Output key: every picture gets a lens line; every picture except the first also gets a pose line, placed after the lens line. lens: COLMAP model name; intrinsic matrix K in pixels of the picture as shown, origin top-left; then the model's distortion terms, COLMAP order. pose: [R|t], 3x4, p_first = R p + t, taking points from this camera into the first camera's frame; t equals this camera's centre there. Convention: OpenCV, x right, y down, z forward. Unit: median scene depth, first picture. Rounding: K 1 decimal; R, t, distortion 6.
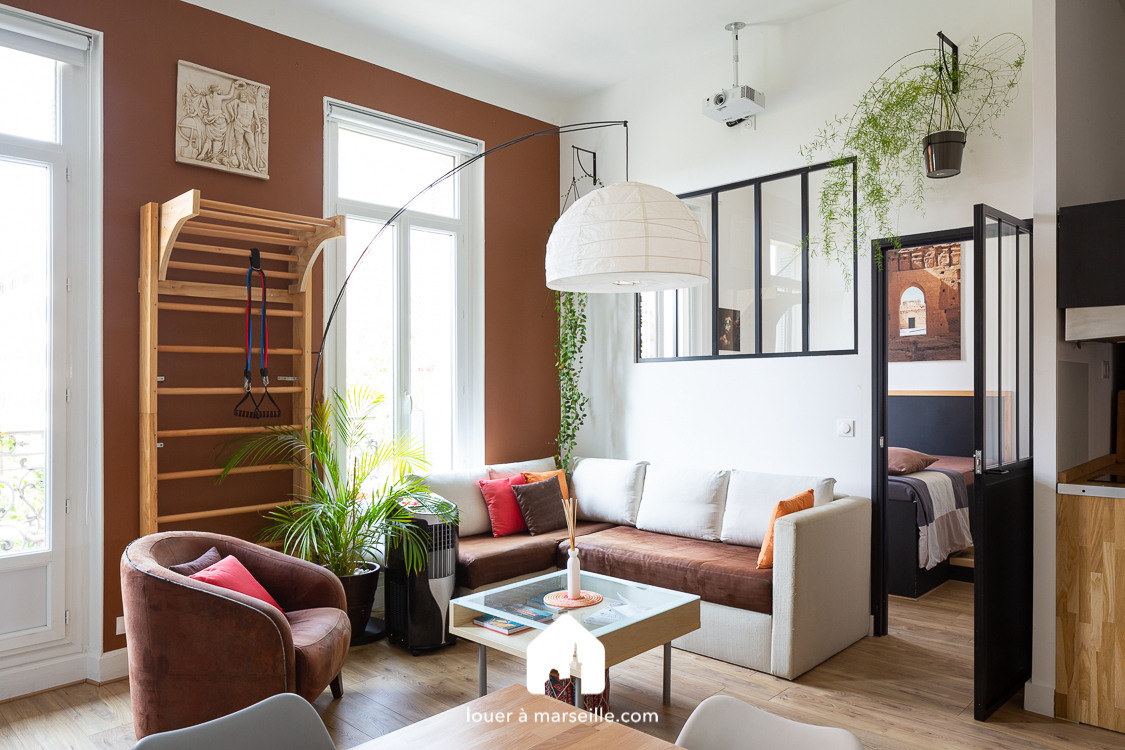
lens RADIAL K [[772.5, 0, 560.3], [0, 772.5, 395.3], [0, 0, 1]] dist [-0.001339, -0.001451]
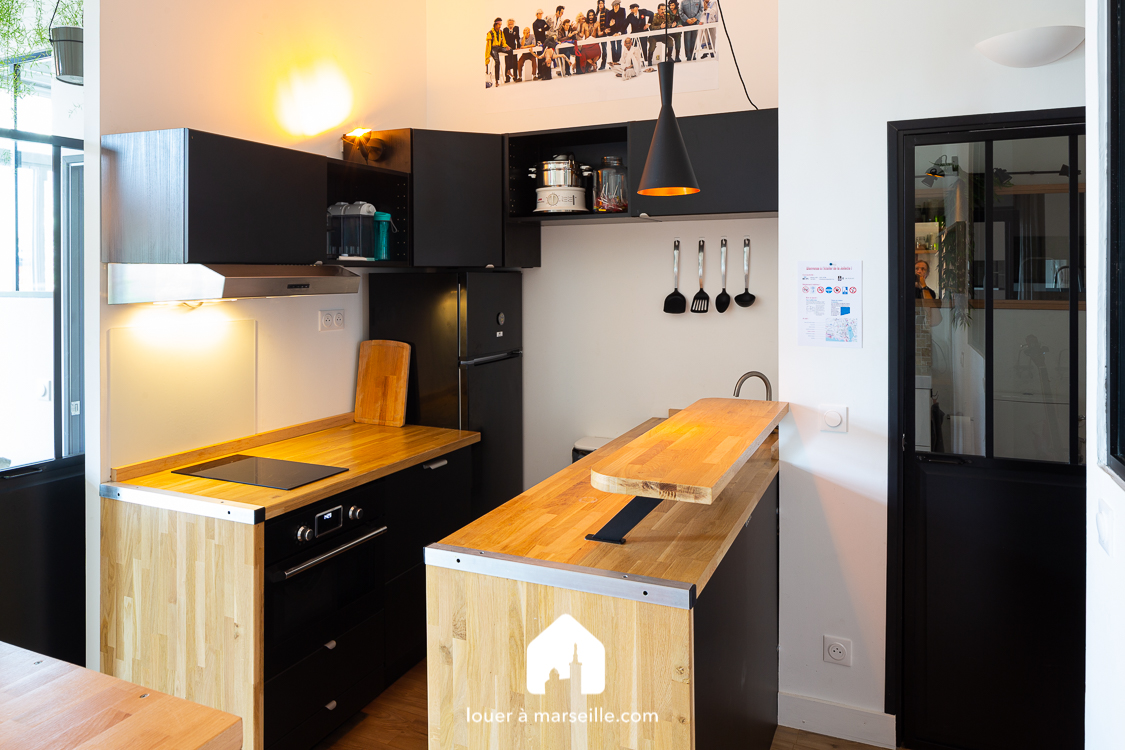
lens RADIAL K [[763.8, 0, 559.1], [0, 763.8, 292.9], [0, 0, 1]] dist [-0.004899, -0.000973]
pose [[0.943558, 0.002175, 0.331201, 0.607361], [-0.005166, 0.999953, 0.008151, -0.066504], [-0.331168, -0.009402, 0.943525, 0.079431]]
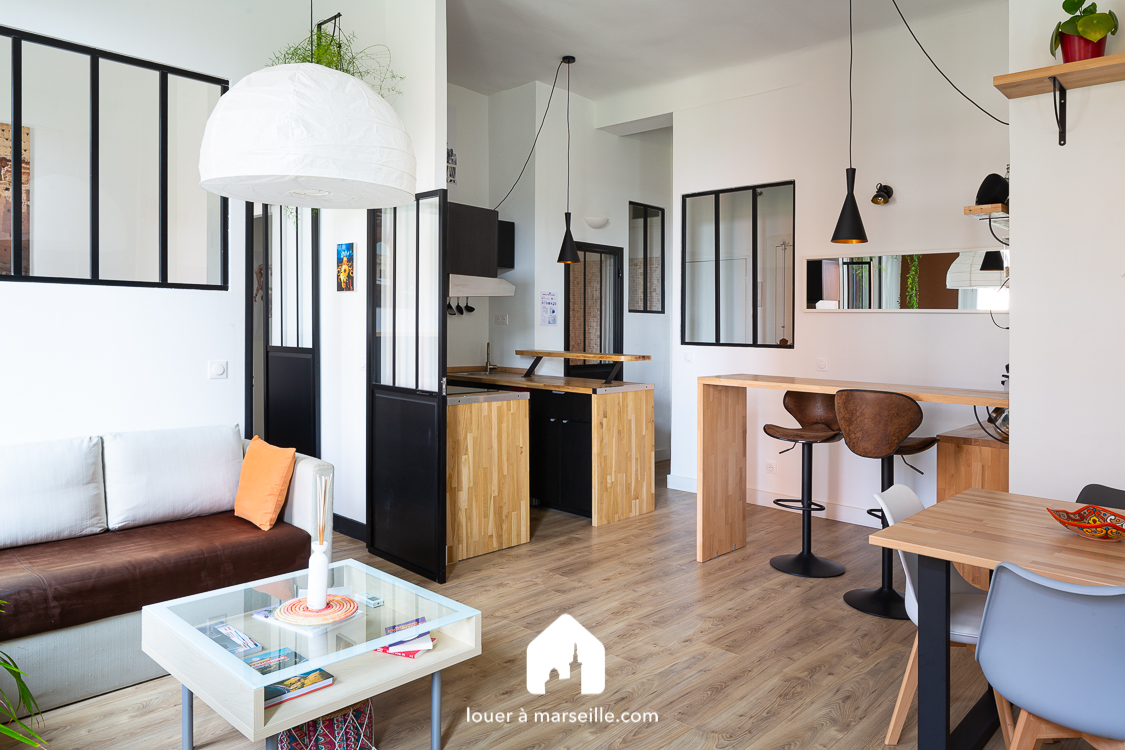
lens RADIAL K [[779.1, 0, 559.9], [0, 779.1, 339.6], [0, 0, 1]] dist [-0.002335, -0.000780]
pose [[-0.016706, -0.006259, 0.999841, -0.566017], [-0.004555, 0.999971, 0.006184, -0.001157], [-0.999850, -0.004451, -0.016734, 0.600598]]
